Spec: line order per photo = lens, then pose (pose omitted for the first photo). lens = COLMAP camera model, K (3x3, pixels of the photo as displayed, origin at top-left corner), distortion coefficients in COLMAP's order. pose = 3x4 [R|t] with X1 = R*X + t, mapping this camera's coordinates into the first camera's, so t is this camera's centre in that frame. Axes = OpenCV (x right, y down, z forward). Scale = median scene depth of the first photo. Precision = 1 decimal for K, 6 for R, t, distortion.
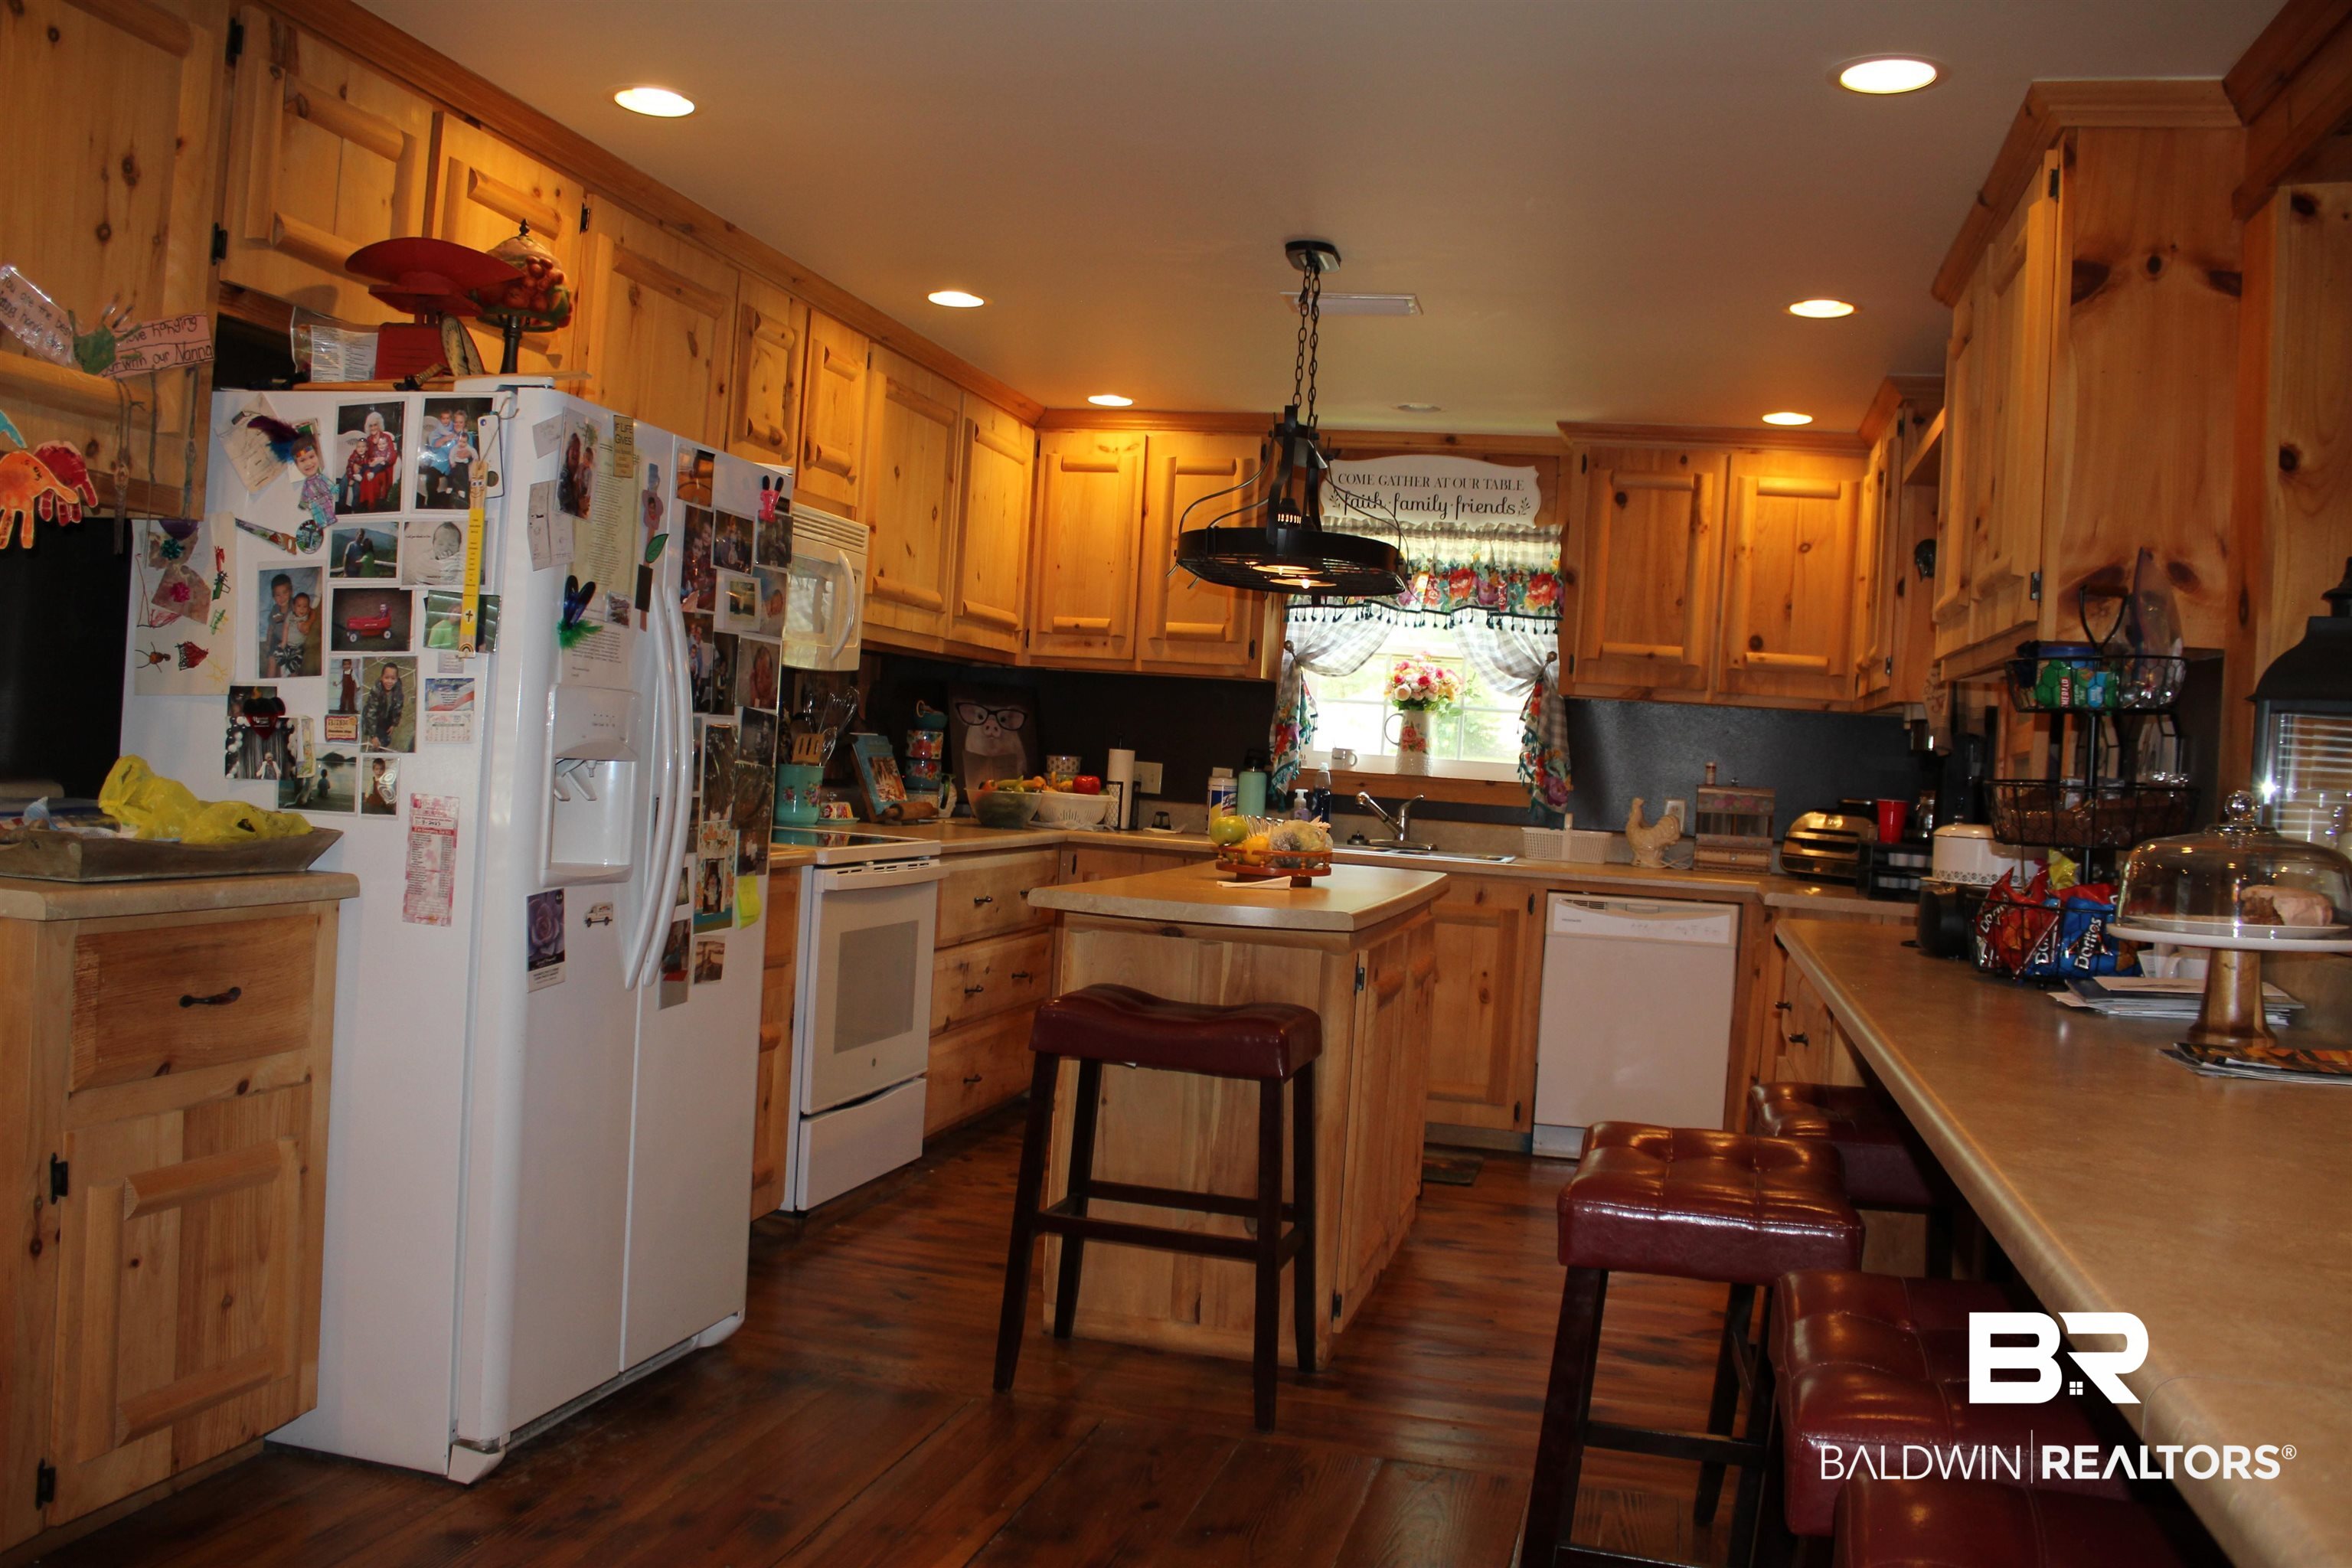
lens RADIAL K [[1968.5, 0, 1176.2], [0, 1968.5, 775.9], [0, 0, 1]] dist [-0.117320, 0.081654]
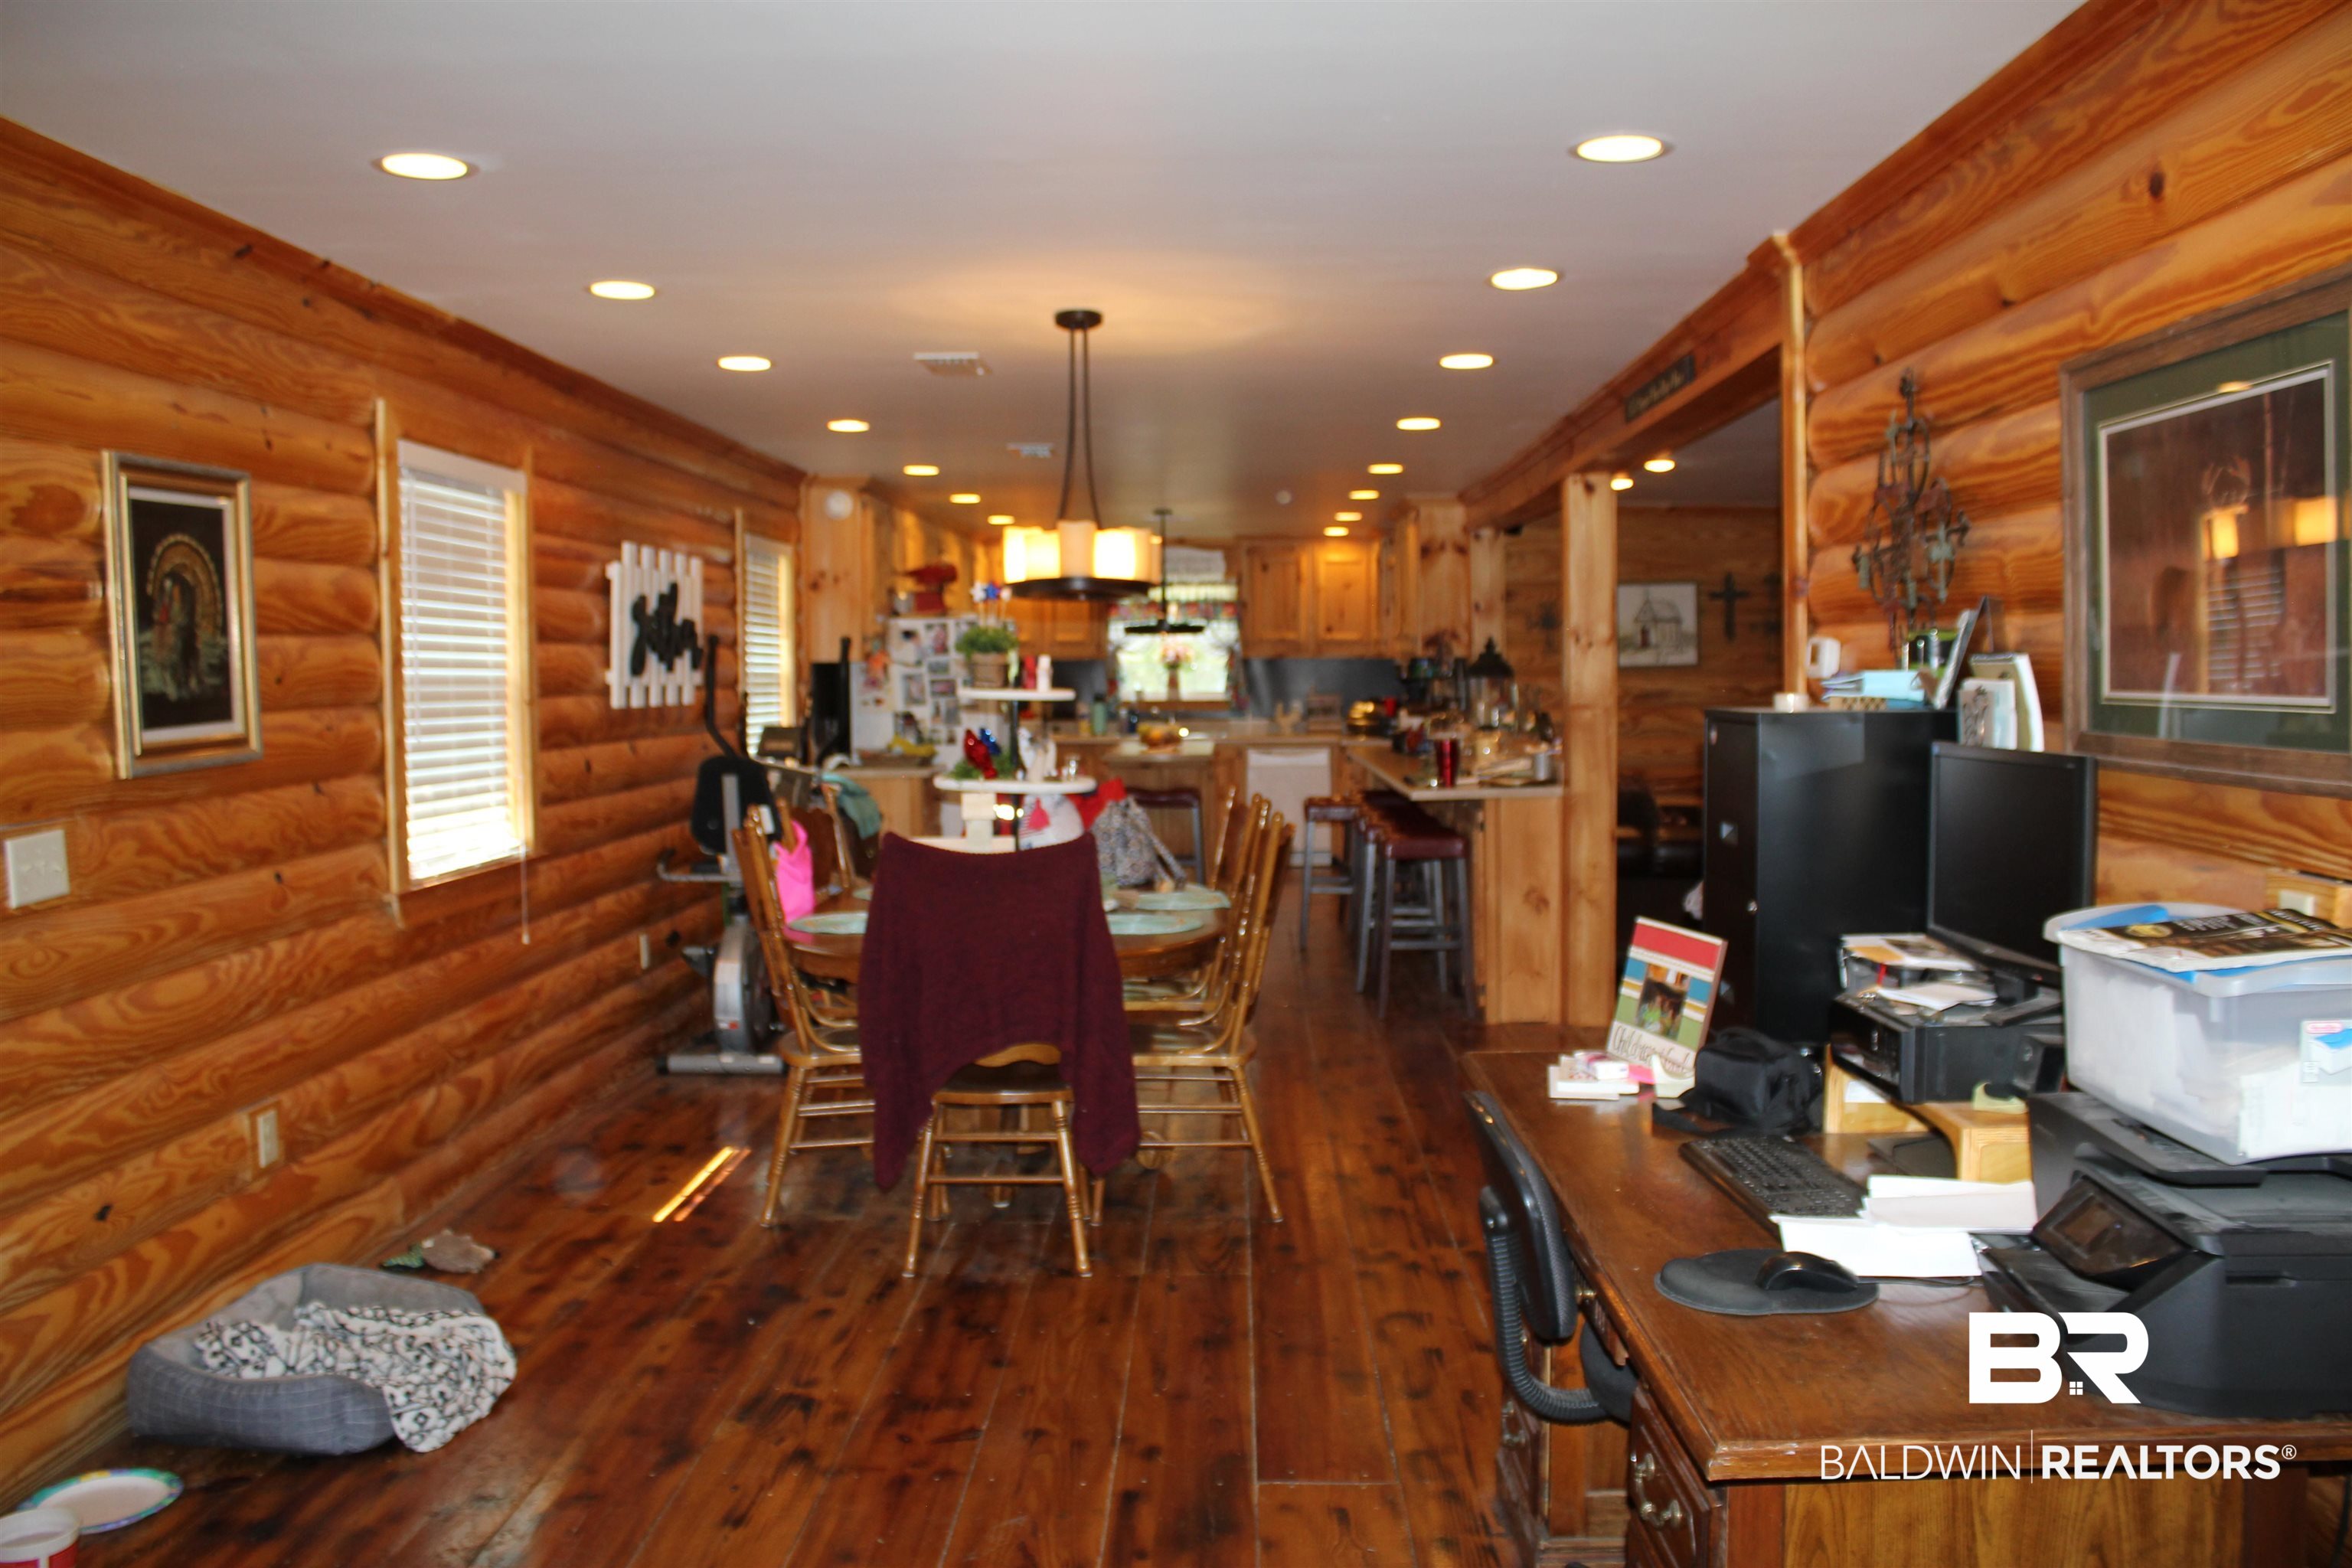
lens RADIAL K [[1968.5, 0, 1175.8], [0, 1968.5, 785.9], [0, 0, 1]] dist [-0.117320, 0.081654]
pose [[0.972943, -0.086154, 0.214379, -0.365587], [0.073964, 0.995188, 0.064265, -0.047592], [-0.218884, -0.046670, 0.974634, -1.147286]]
